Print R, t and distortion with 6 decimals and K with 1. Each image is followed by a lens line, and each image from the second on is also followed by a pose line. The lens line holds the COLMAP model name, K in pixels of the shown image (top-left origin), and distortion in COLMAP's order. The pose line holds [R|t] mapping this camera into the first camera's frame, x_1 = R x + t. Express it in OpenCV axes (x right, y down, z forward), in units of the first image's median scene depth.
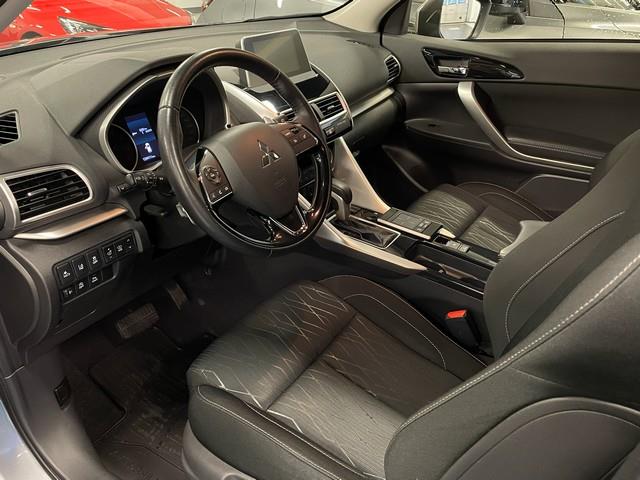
lens RADIAL K [[532.2, 0, 320.0], [0, 532.2, 240.0], [0, 0, 1]] dist [0.115915, -0.158362]
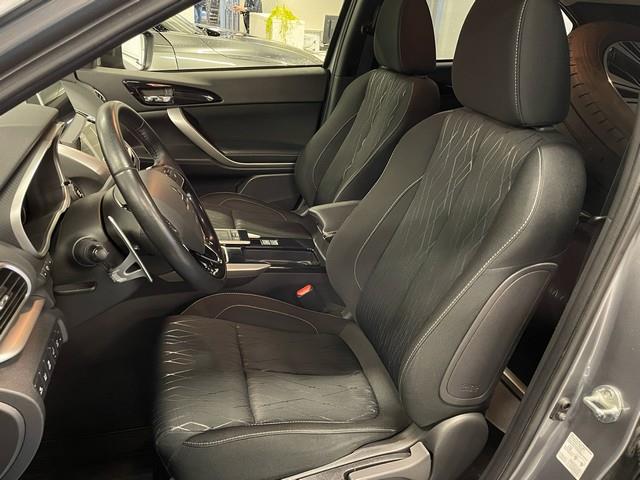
lens RADIAL K [[532.2, 0, 320.0], [0, 532.2, 240.0], [0, 0, 1]] dist [0.115915, -0.158362]
pose [[0.660340, -0.279286, 0.697102, -0.378000], [0.295335, 0.950054, 0.100867, -0.060848], [-0.690455, 0.139272, 0.709842, 0.049314]]
